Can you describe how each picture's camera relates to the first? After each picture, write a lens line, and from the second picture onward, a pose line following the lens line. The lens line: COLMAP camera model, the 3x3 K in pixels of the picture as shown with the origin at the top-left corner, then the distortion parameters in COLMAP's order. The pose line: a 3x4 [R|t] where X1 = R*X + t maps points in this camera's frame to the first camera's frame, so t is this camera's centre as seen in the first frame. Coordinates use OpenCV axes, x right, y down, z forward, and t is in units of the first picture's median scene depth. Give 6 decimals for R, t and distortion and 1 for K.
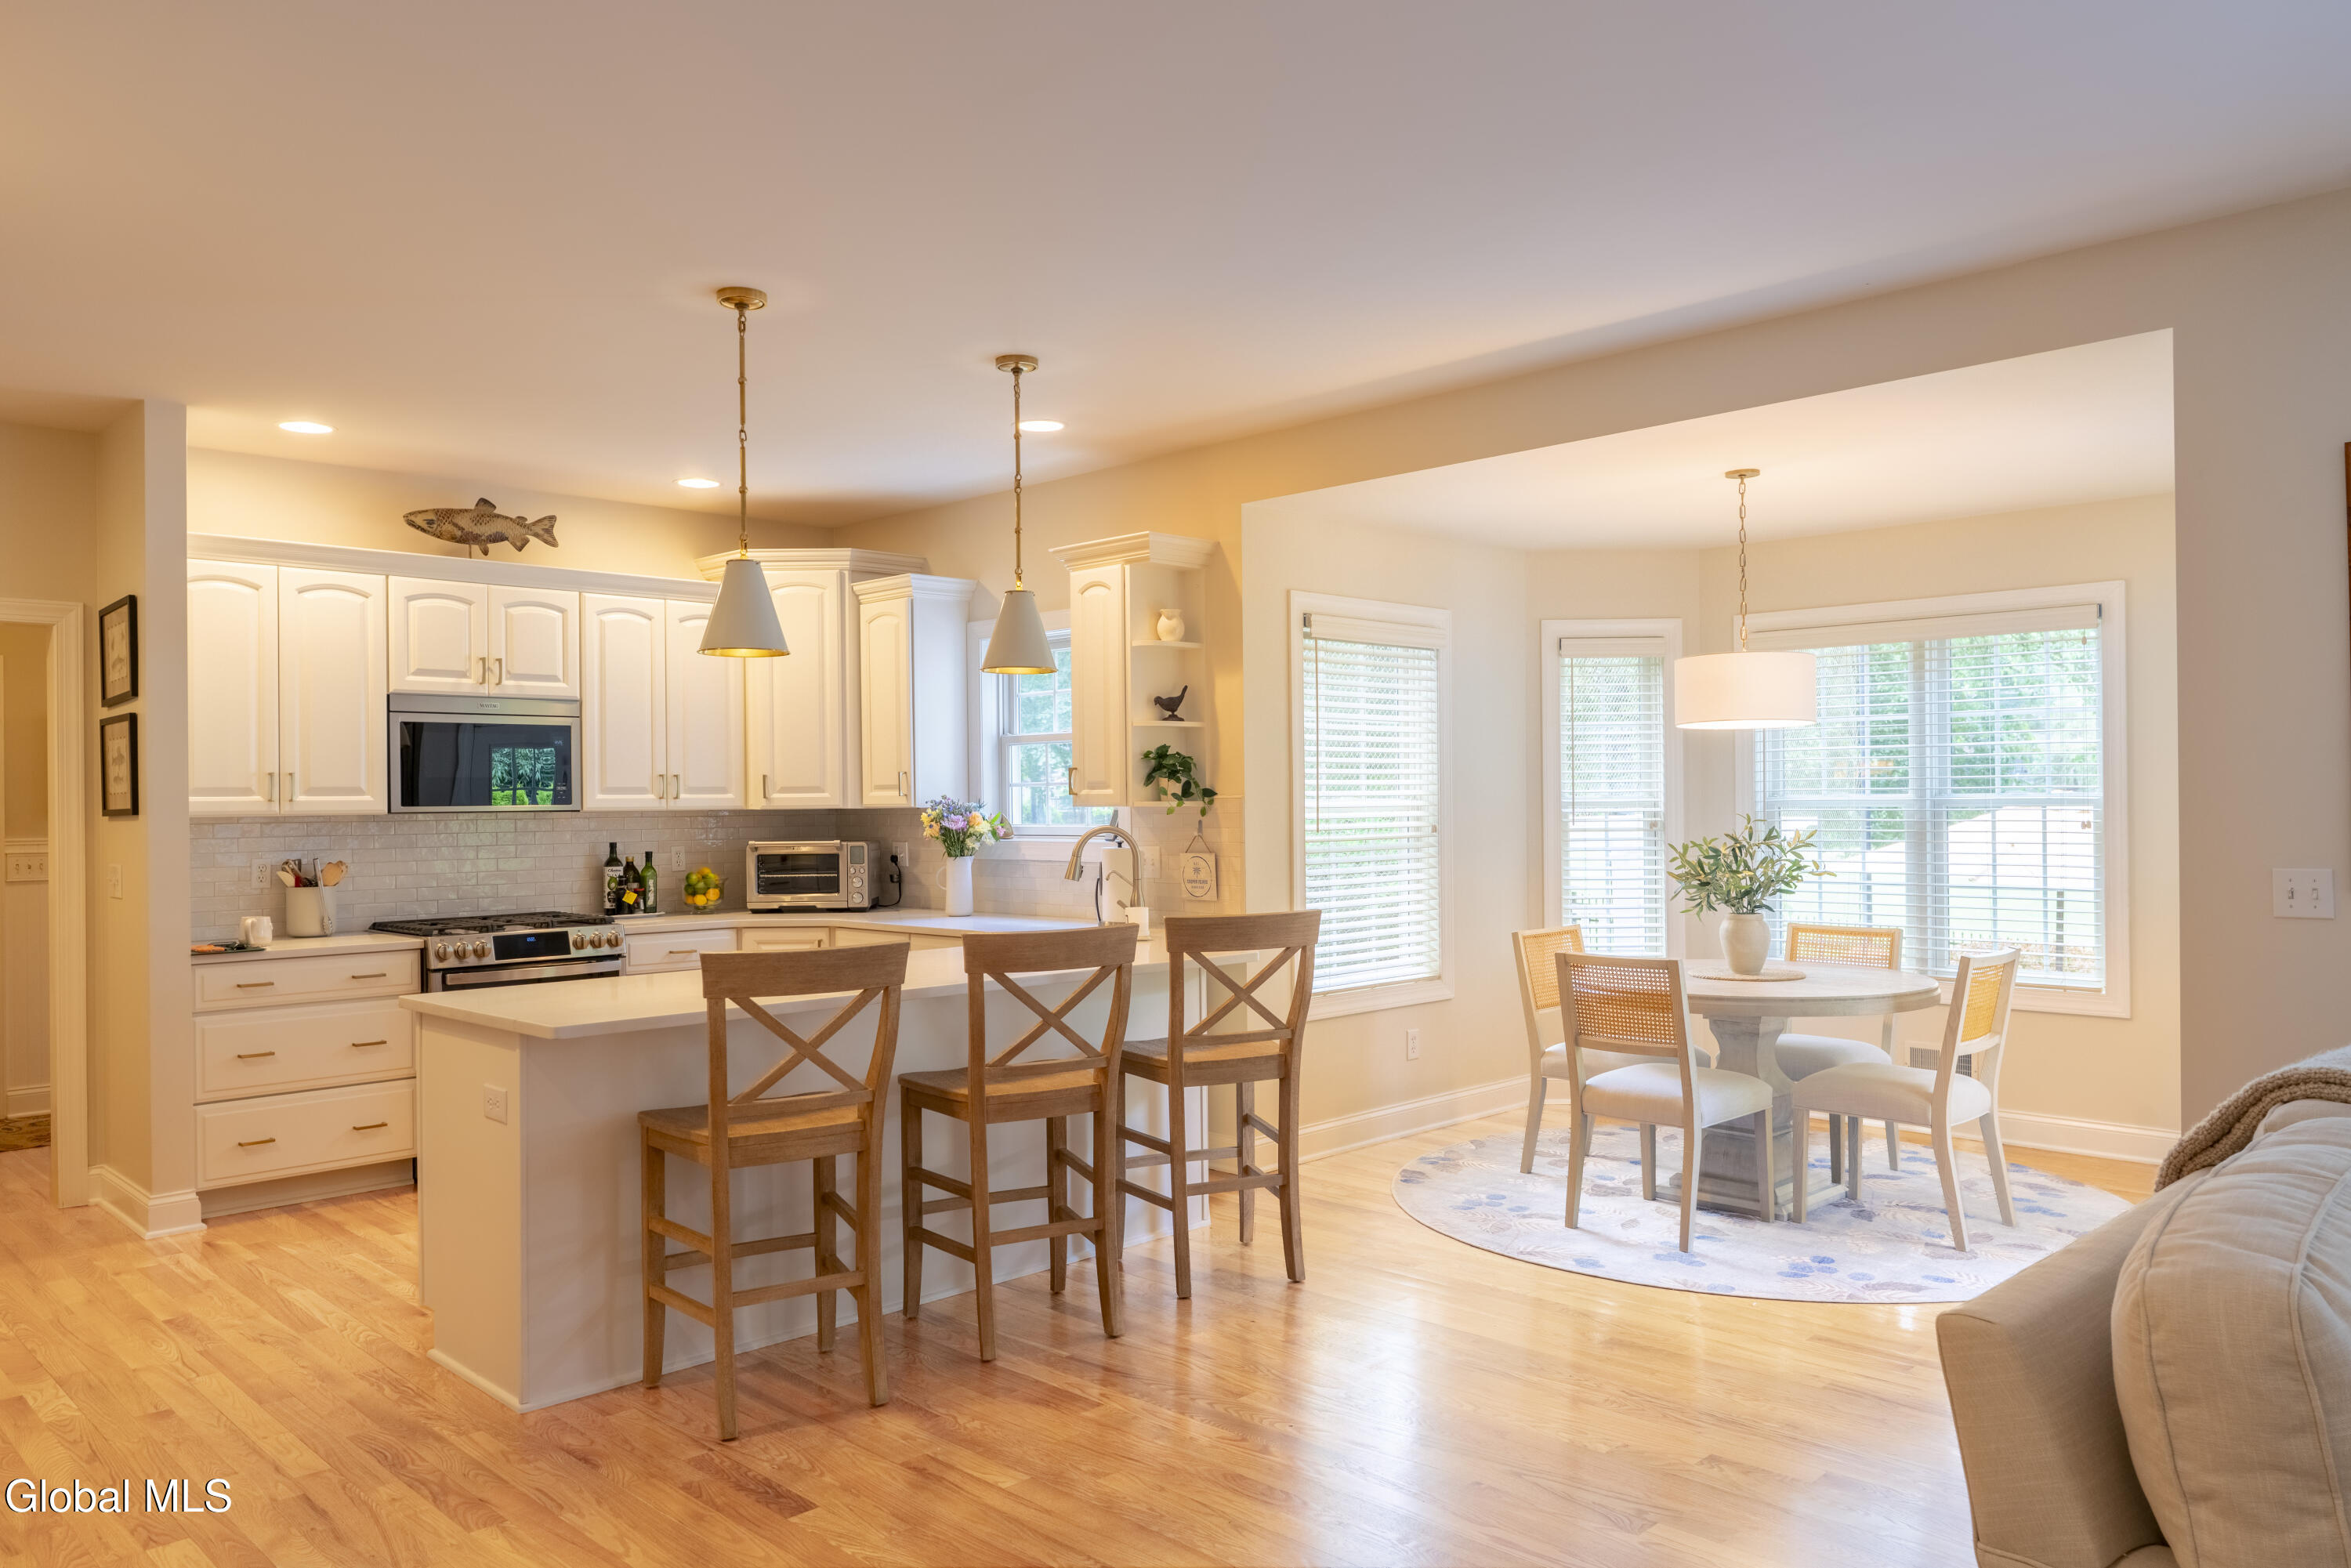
lens RADIAL K [[1654.0, 0, 1175.5], [0, 1654.0, 784.0], [0, 0, 1]] dist [-0.004618, -0.003065]
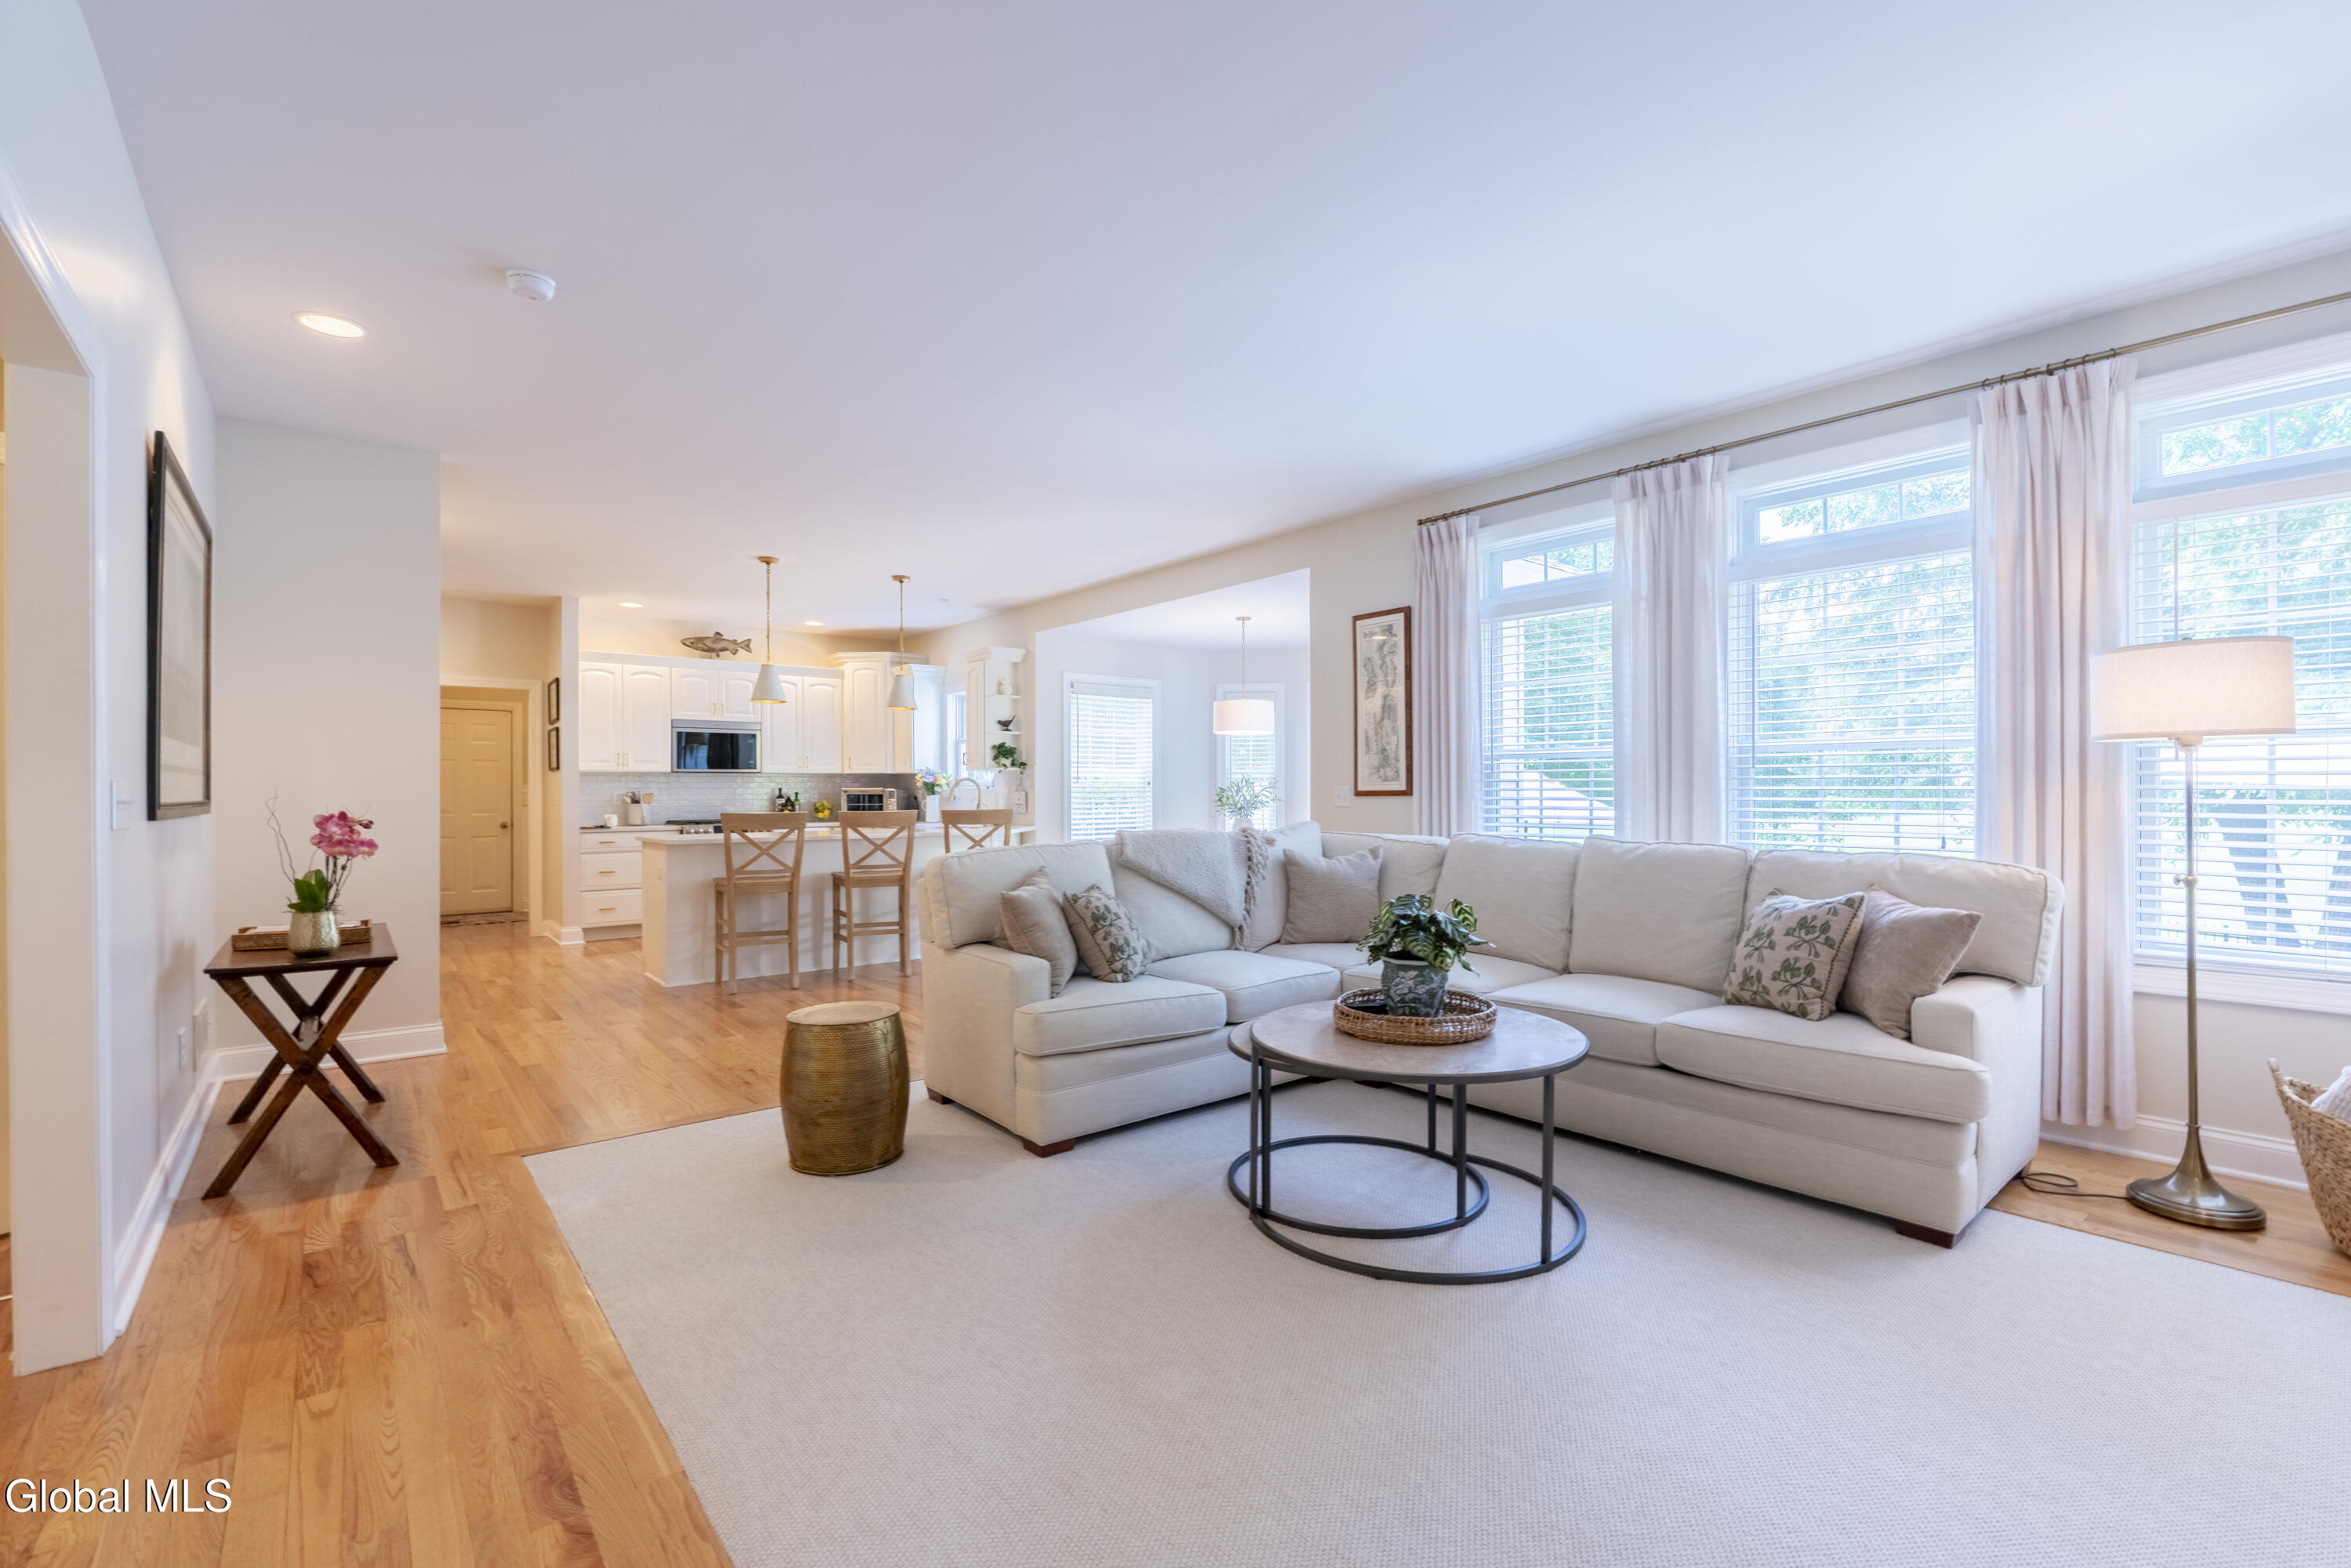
lens RADIAL K [[1048.2, 0, 1175.5], [0, 1048.2, 784.0], [0, 0, 1]] dist [-0.008175, 0.000809]
pose [[0.994651, 0.005983, -0.103121, 0.366713], [-0.005598, 0.999976, 0.004015, 0.024959], [0.103143, -0.003416, 0.994661, -0.365681]]
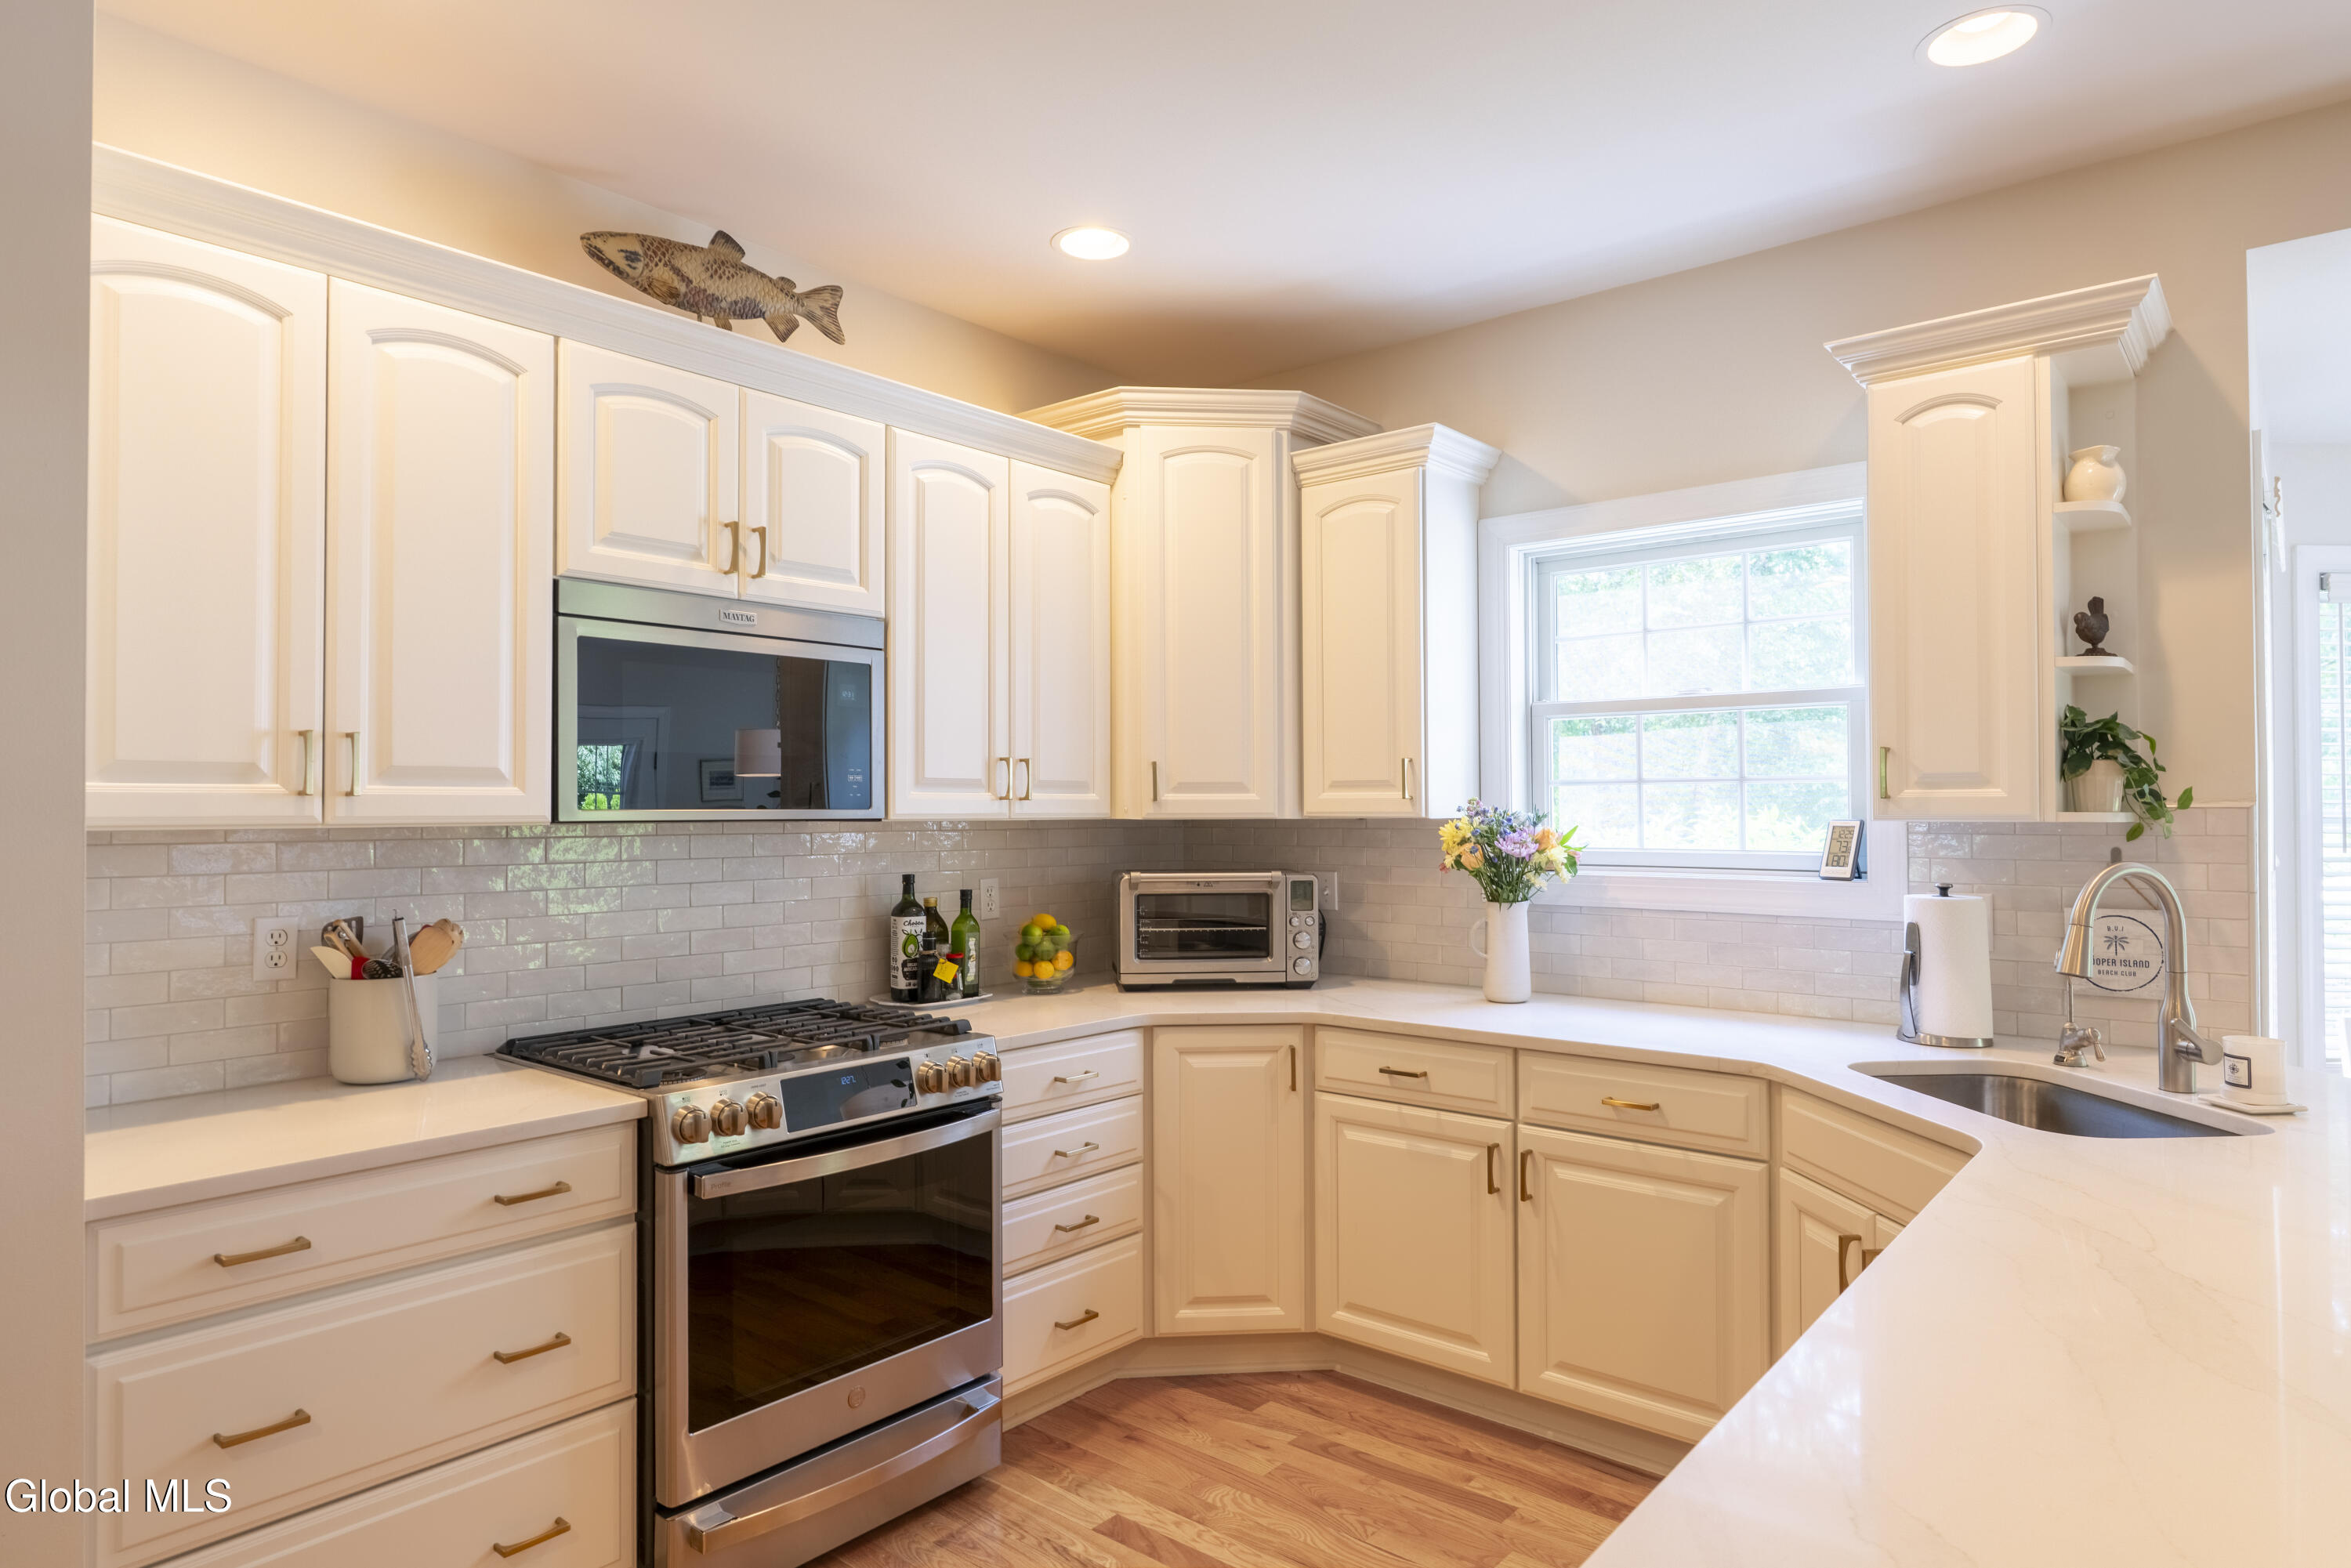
lens RADIAL K [[1375.5, 0, 1175.5], [0, 1375.5, 784.0], [0, 0, 1]] dist [-0.001811, 0.001079]
pose [[0.996273, 0.010156, 0.085653, -0.330574], [-0.009329, 0.999906, -0.010051, 0.008675], [-0.085747, 0.009214, 0.996274, 0.584268]]
